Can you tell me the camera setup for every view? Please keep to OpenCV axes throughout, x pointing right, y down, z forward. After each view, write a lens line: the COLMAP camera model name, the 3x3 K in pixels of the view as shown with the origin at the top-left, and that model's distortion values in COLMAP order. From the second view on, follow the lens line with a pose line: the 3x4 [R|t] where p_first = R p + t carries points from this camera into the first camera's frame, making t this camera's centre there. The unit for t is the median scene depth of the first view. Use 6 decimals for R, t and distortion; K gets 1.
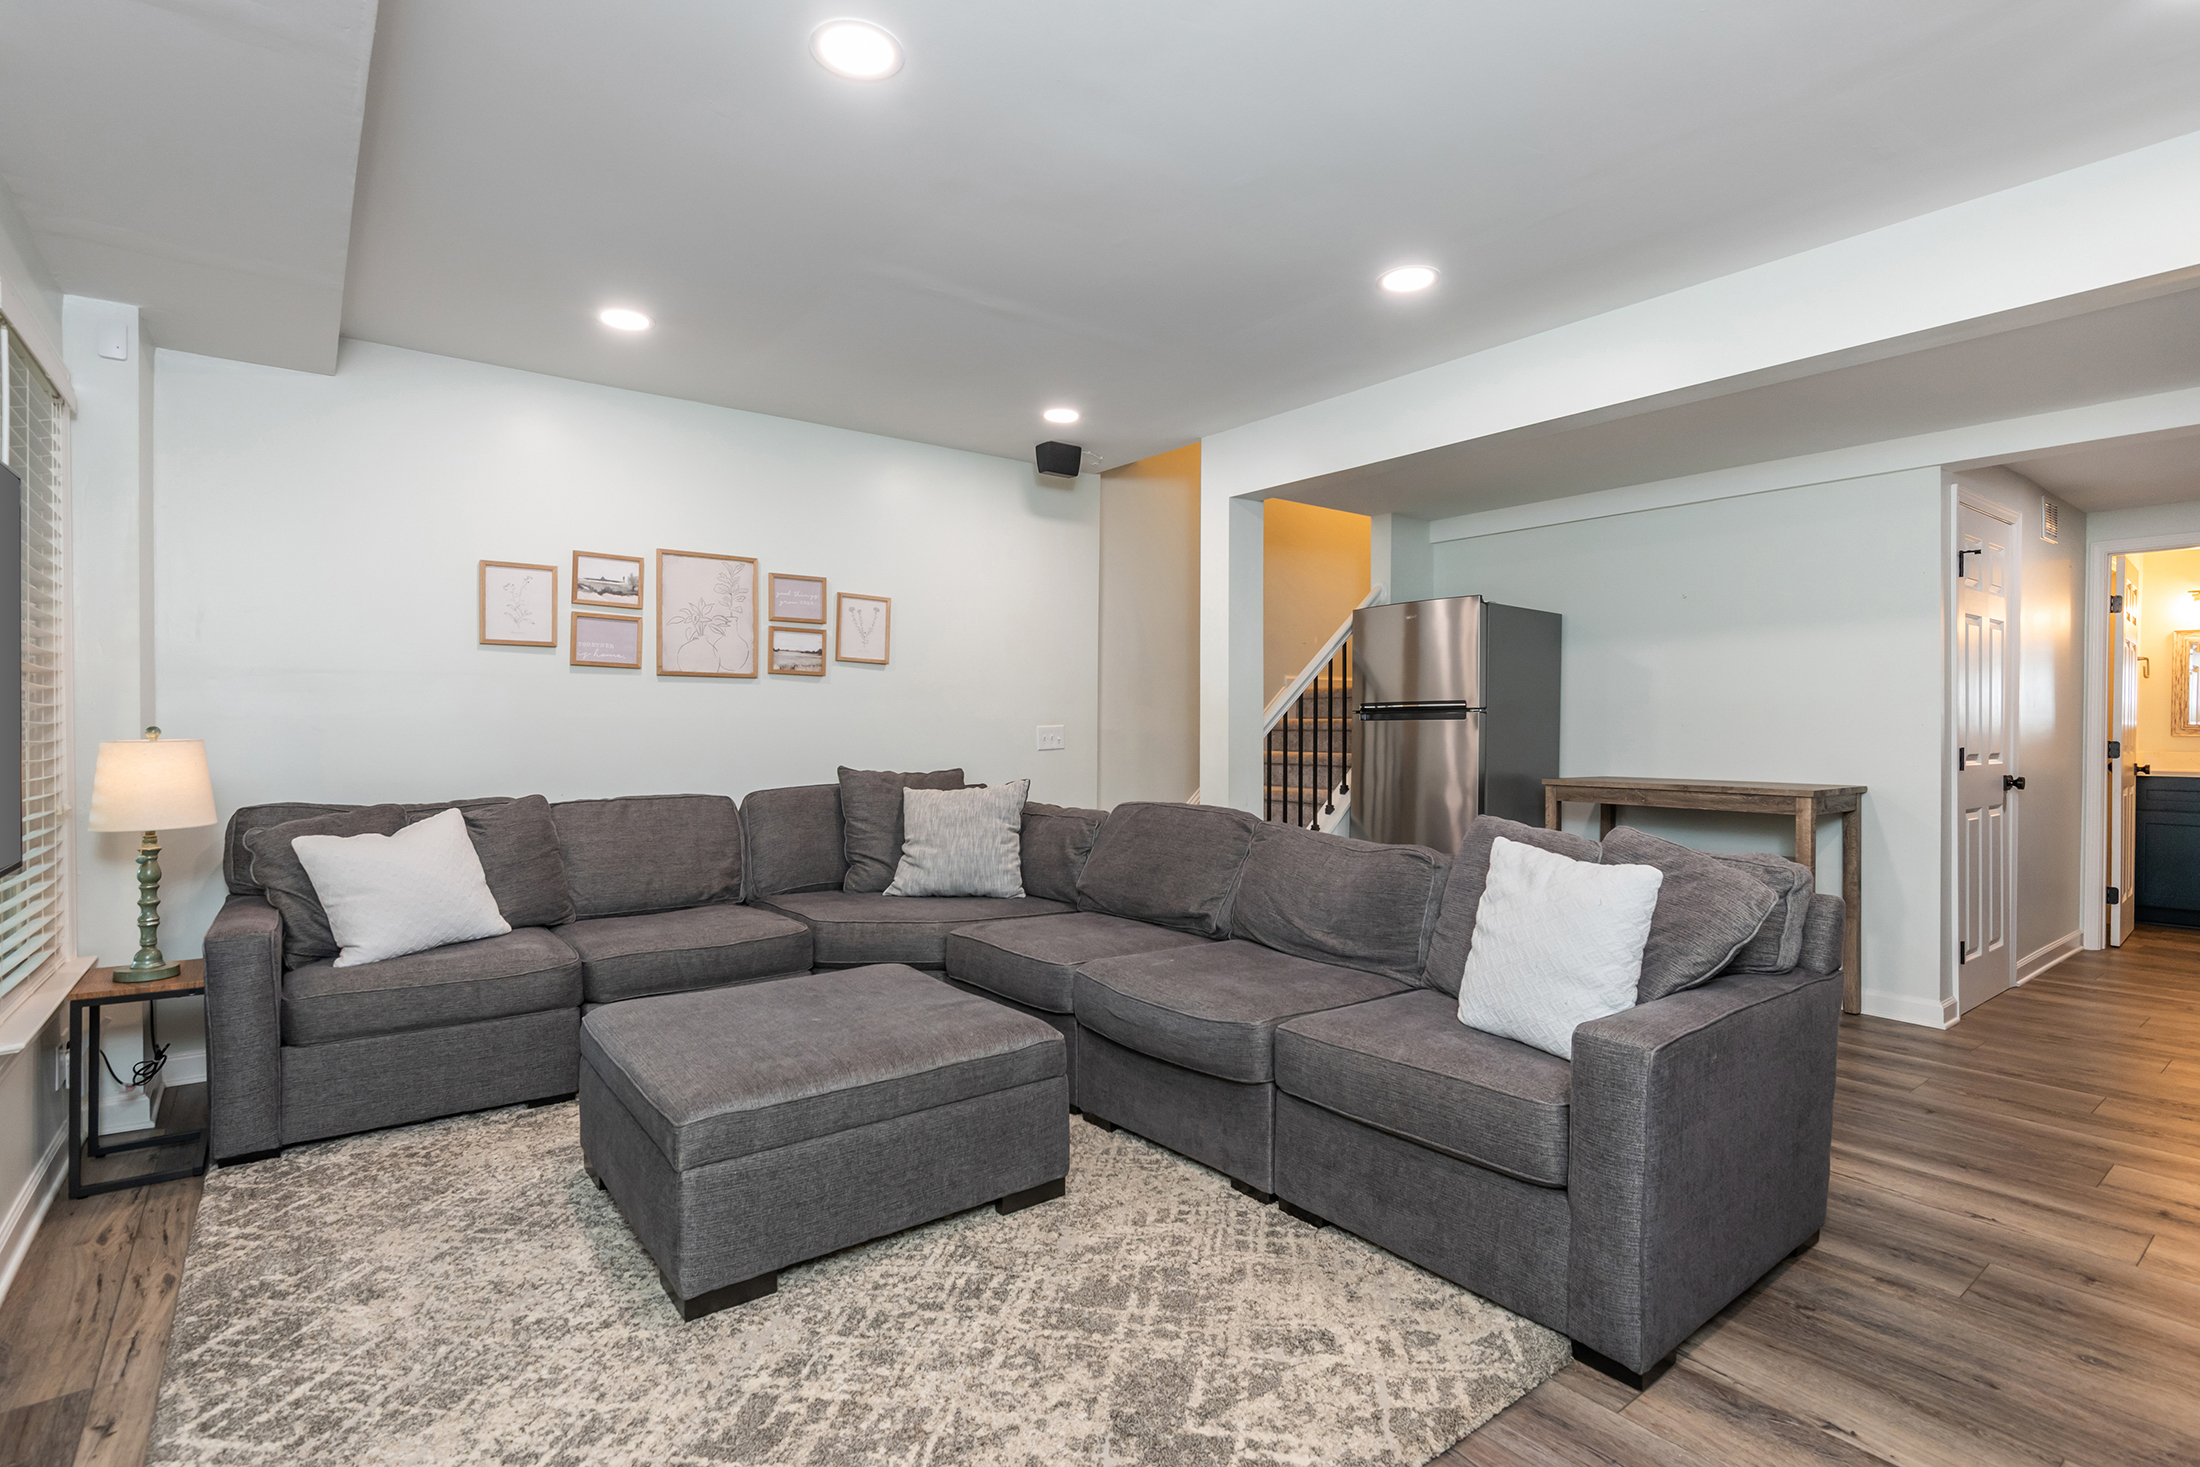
lens RADIAL K [[1051.6, 0, 1092.8], [0, 1051.6, 734.6], [0, 0, 1]] dist [0.007897, -0.006823]
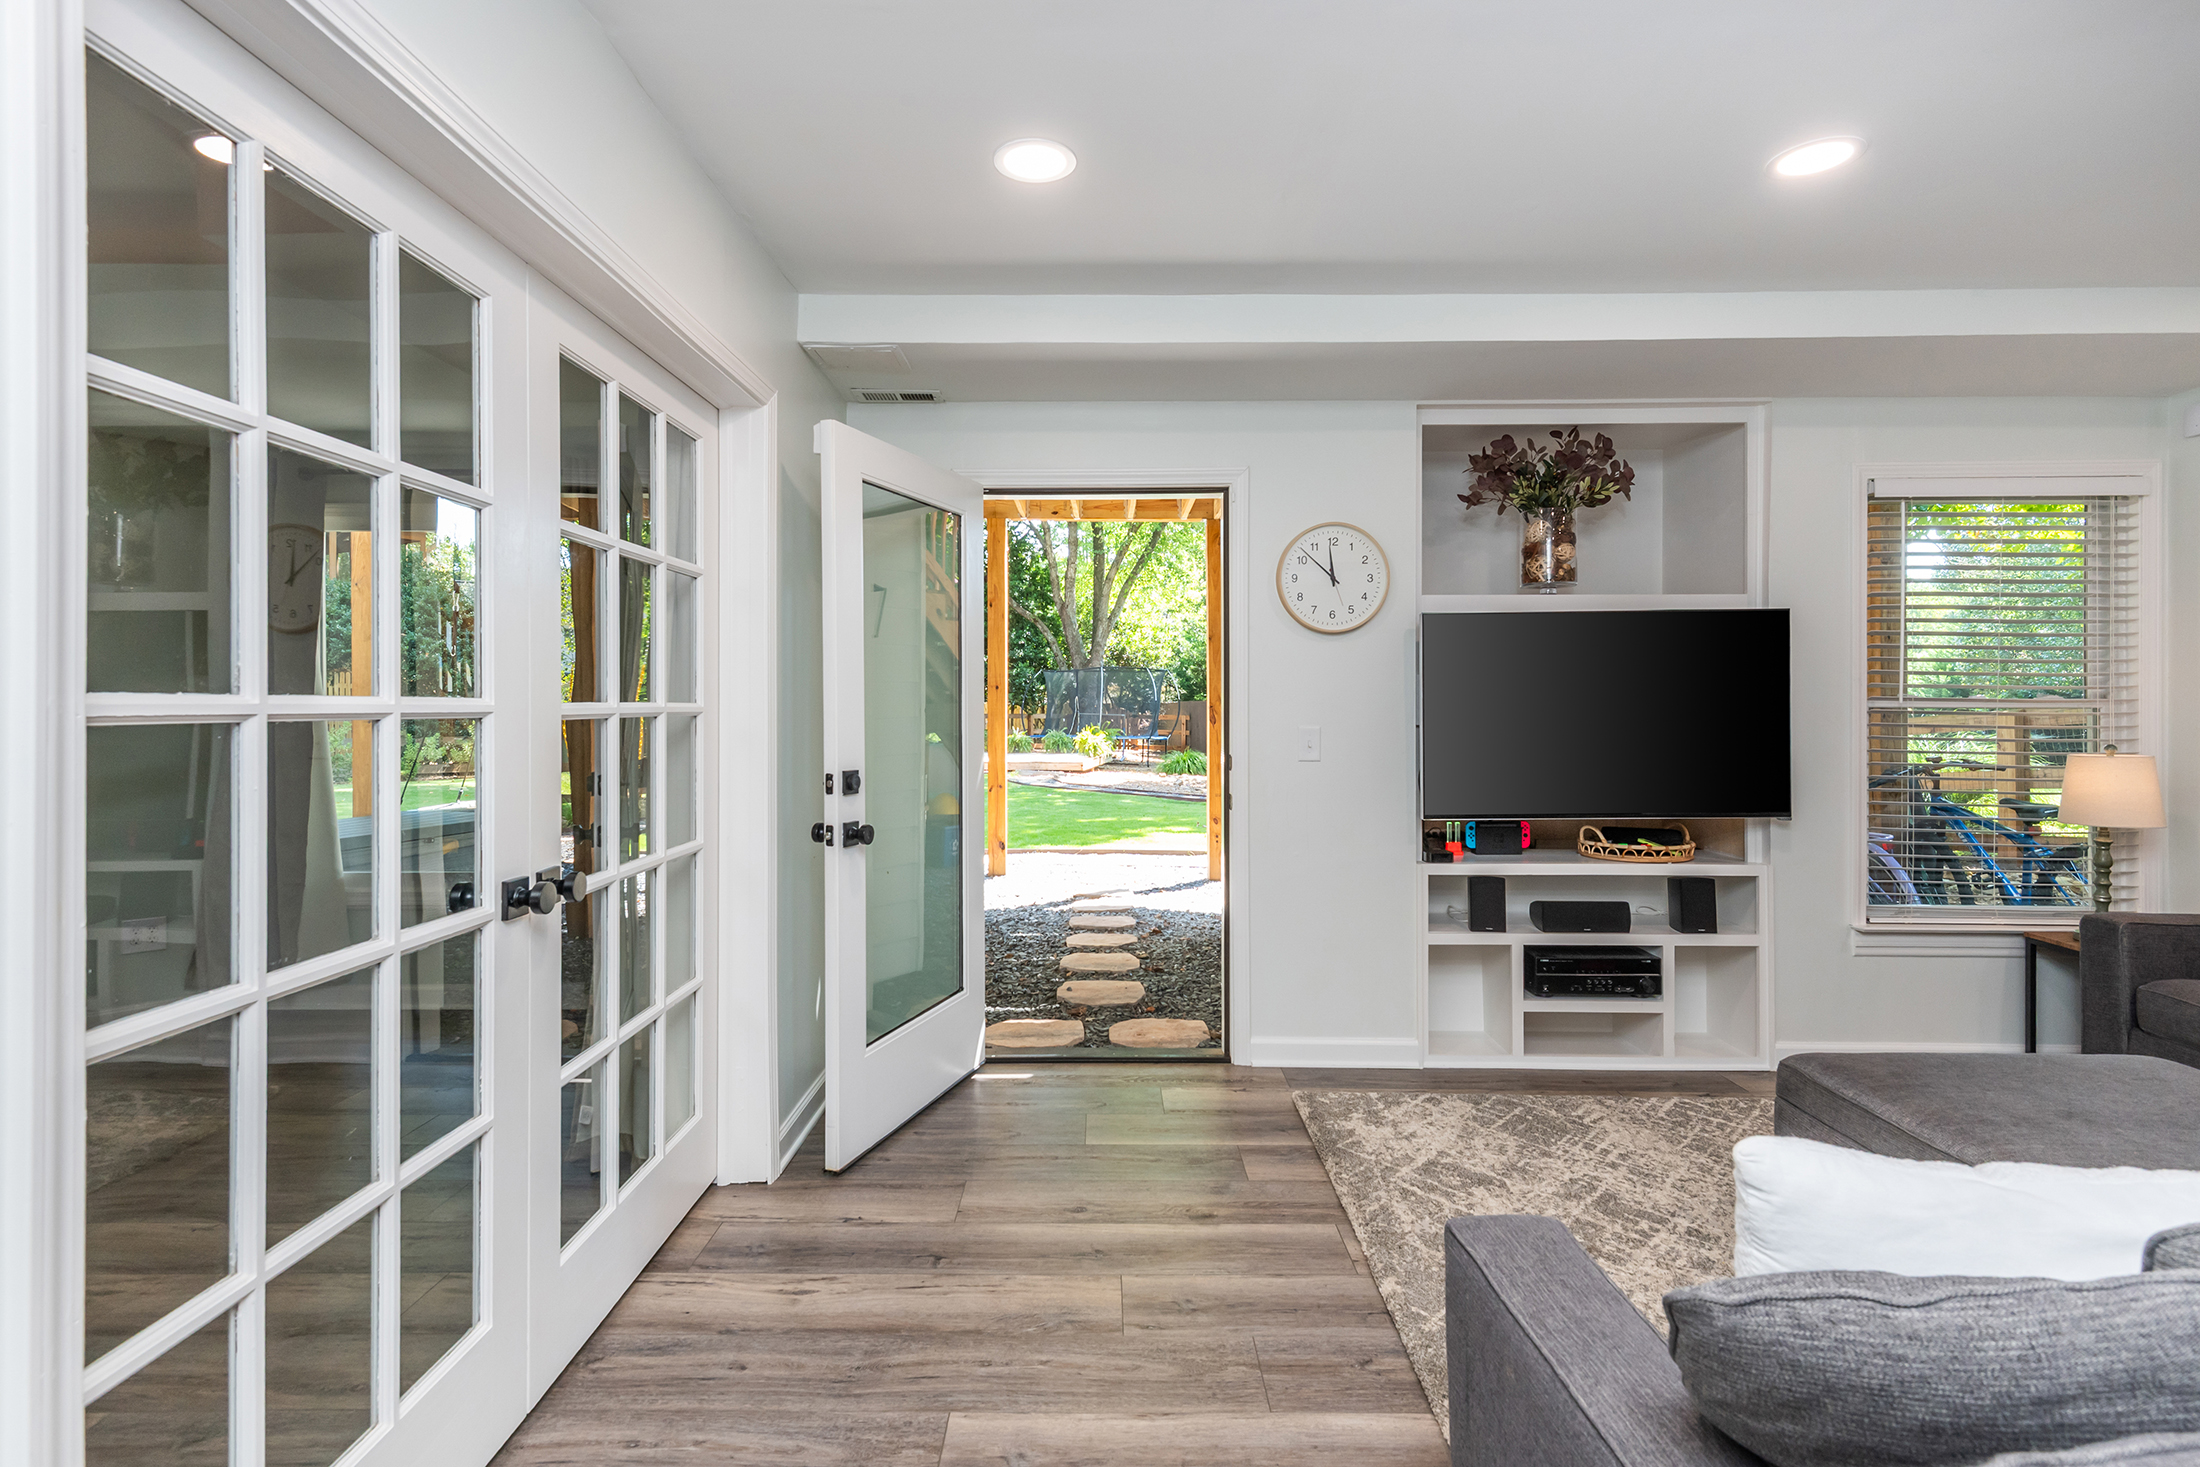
lens RADIAL K [[1051.6, 0, 1093.3], [0, 1051.6, 694.9], [0, 0, 1]] dist [0.007897, -0.006823]
pose [[-0.619812, -0.007352, -0.784716, 0.562061], [-0.010480, 0.999944, -0.001091, -0.035323], [0.784680, 0.007548, -0.619855, 0.548072]]
